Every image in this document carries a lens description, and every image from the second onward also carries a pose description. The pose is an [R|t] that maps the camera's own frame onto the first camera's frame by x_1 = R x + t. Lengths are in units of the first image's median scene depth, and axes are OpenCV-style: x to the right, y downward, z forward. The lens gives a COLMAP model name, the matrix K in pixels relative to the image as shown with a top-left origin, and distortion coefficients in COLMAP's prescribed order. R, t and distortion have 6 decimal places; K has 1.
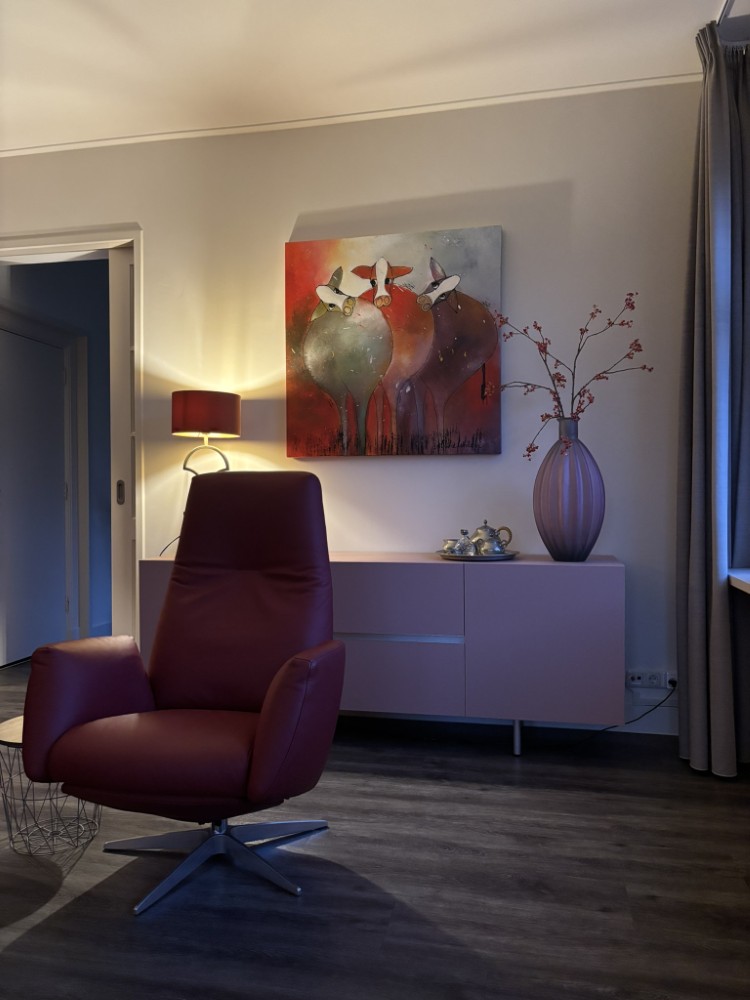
lens RADIAL K [[759.2, 0, 369.5], [0, 759.2, 507.6], [0, 0, 1]] dist [0.045238, -0.054588]
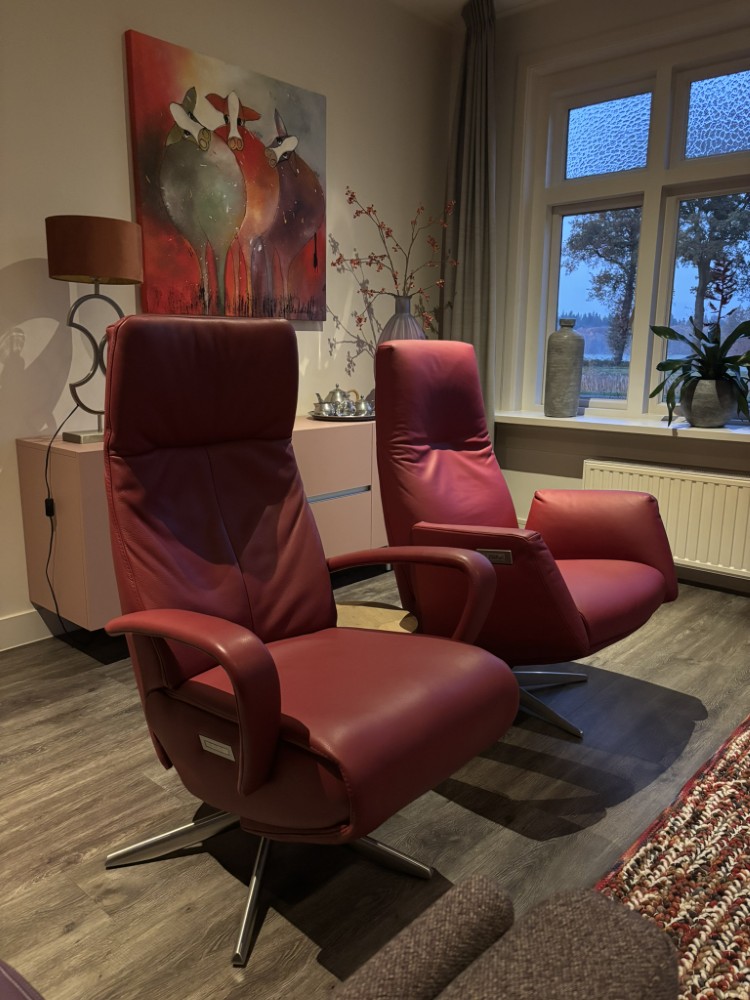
lens RADIAL K [[759.2, 0, 378.4], [0, 759.2, 504.1], [0, 0, 1]] dist [0.045238, -0.054588]
pose [[0.490014, -0.166391, 0.855687, -0.771672], [0.003553, 0.981987, 0.188916, -0.018414], [-0.871708, -0.089531, 0.481778, 0.372862]]
